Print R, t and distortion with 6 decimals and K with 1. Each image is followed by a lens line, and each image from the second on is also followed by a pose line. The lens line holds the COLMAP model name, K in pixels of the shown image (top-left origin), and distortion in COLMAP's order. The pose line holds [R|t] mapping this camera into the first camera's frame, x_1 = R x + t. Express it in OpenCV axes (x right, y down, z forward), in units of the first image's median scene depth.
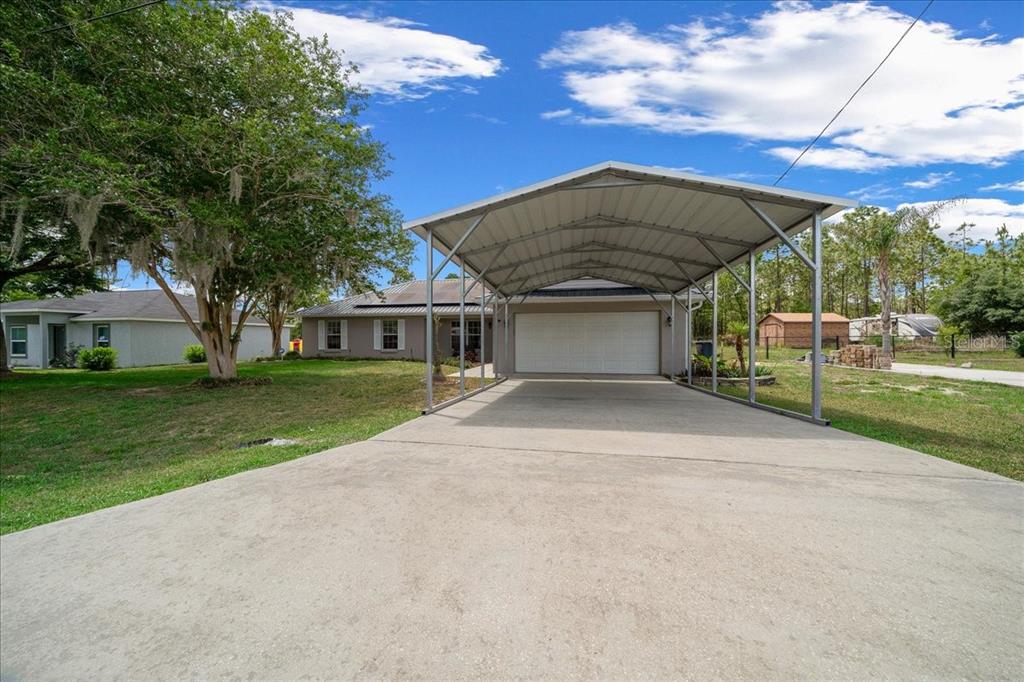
lens RADIAL K [[358.3, 0, 512.0], [0, 358.3, 341.0], [0, 0, 1]] dist [-0.000577, -0.000061]
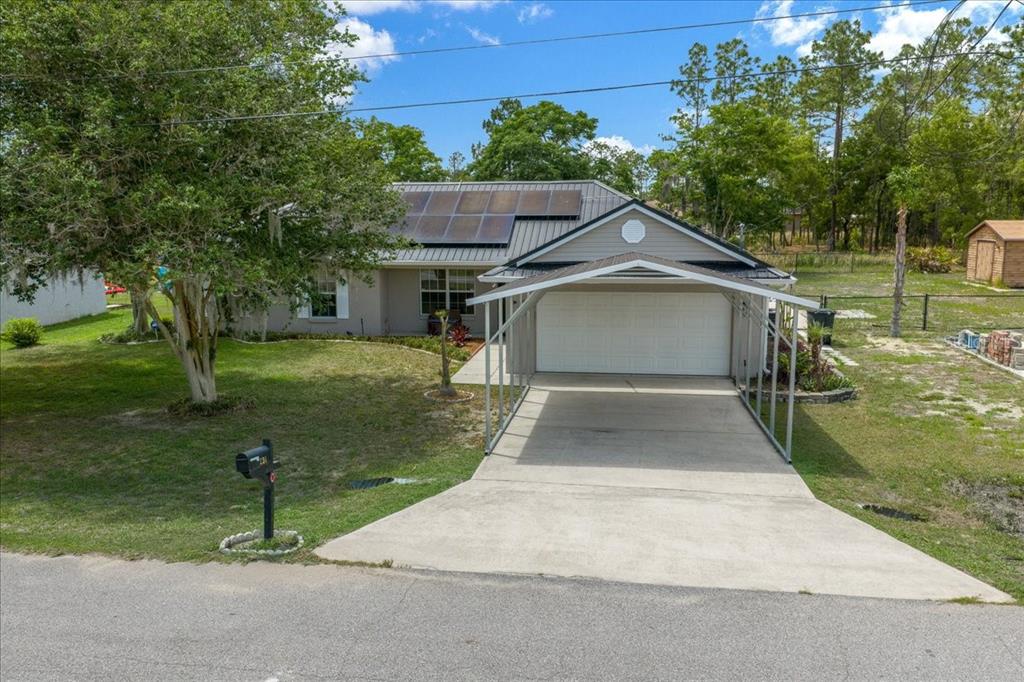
lens RADIAL K [[840.3, 0, 511.3], [0, 840.3, 356.8], [0, 0, 1]] dist [0.011032, -0.012657]
pose [[0.999561, -0.008304, 0.028457, -0.079243], [0.003365, 0.985544, 0.169385, -0.203287], [-0.029453, -0.169215, 0.985139, -0.588980]]
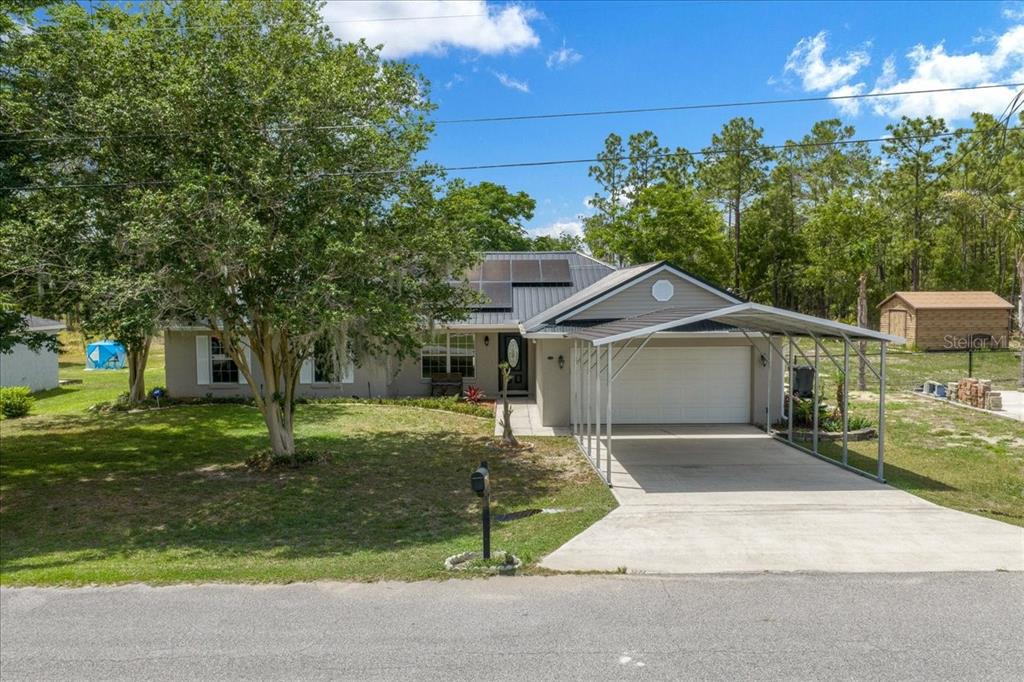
lens RADIAL K [[840.3, 0, 511.3], [0, 840.3, 356.8], [0, 0, 1]] dist [0.011032, -0.012657]
pose [[0.984351, -0.018454, 0.175247, -0.372781], [0.006044, 0.997452, 0.071088, -0.161161], [-0.176113, -0.068916, 0.981955, -0.628203]]
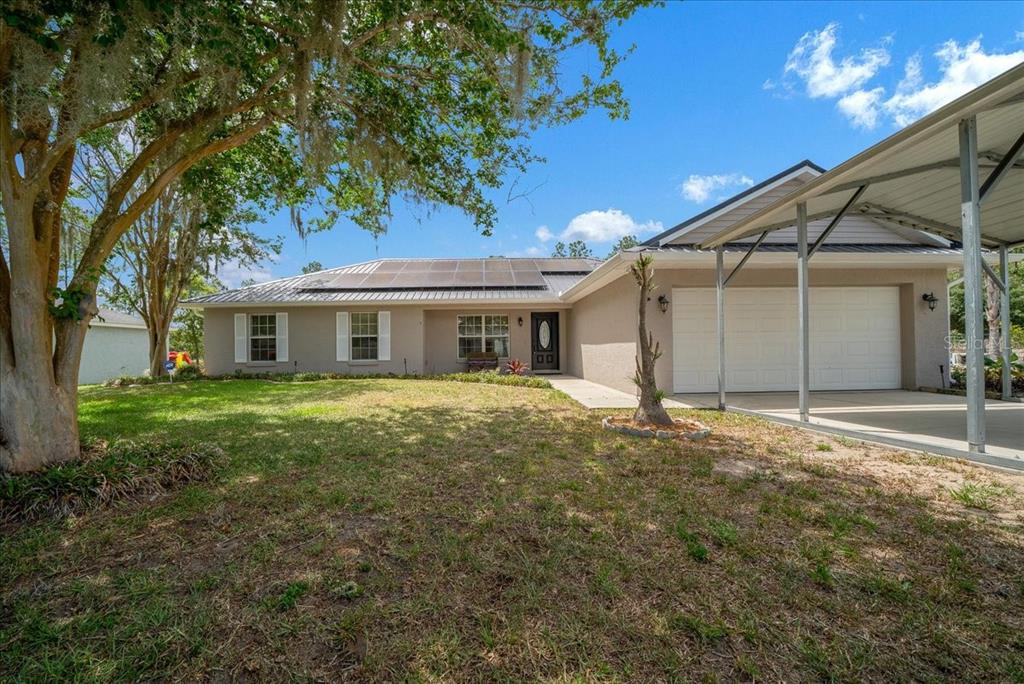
lens RADIAL K [[381.2, 0, 495.5], [0, 381.2, 344.1], [0, 0, 1]] dist [-0.027316, -0.000042]
pose [[0.981461, -0.008985, 0.191454, -0.322885], [0.013774, 0.999624, -0.023695, 0.019187], [-0.191169, 0.025893, 0.981216, 0.419813]]
